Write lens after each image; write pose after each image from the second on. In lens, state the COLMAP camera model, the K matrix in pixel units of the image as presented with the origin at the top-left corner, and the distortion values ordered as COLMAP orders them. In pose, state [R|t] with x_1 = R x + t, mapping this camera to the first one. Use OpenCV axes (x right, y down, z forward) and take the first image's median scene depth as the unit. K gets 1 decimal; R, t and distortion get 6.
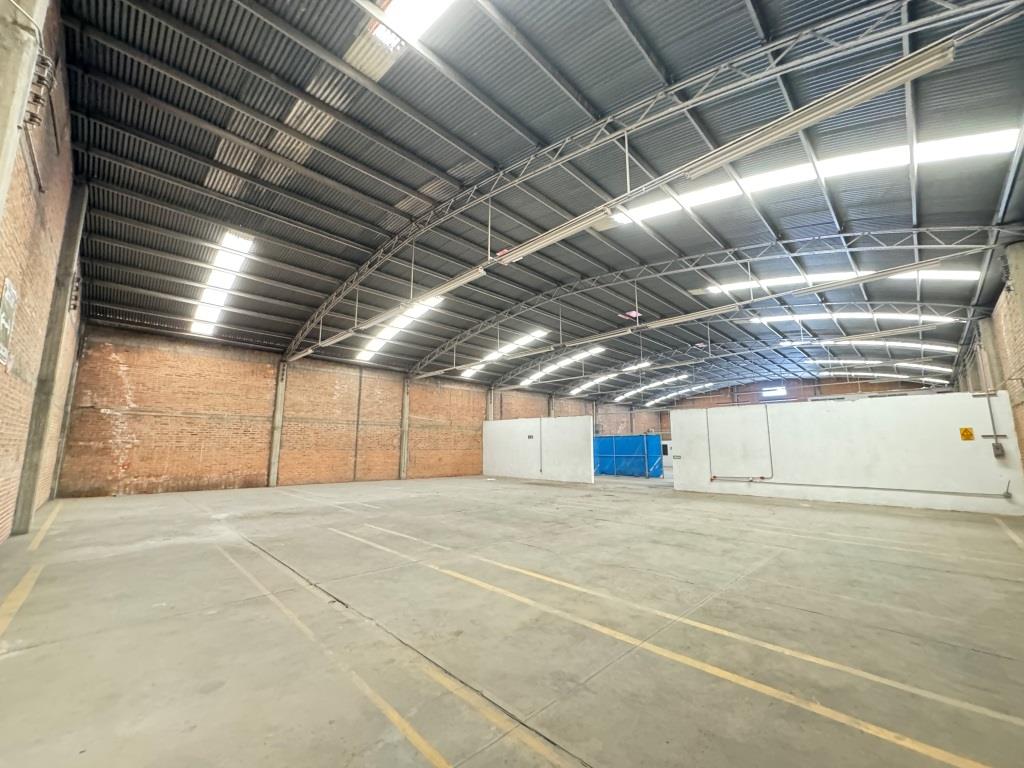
lens RADIAL K [[407.5, 0, 515.7], [0, 407.5, 390.9], [0, 0, 1]] dist [-0.002459, 0.000359]
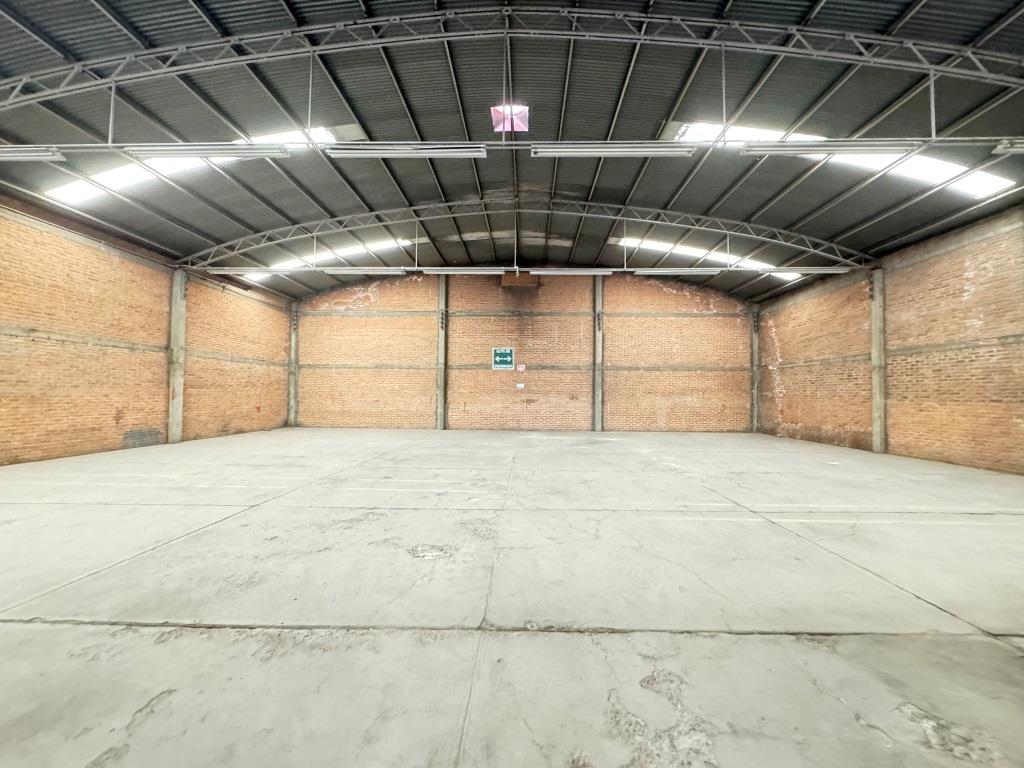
lens RADIAL K [[393.4, 0, 511.6], [0, 393.4, 383.7], [0, 0, 1]] dist [-0.002160, 0.000817]
pose [[-0.726855, -0.028873, -0.686183, 0.347454], [0.084294, 0.987811, -0.130855, 0.169440], [0.681598, -0.152954, -0.715562, 1.176541]]
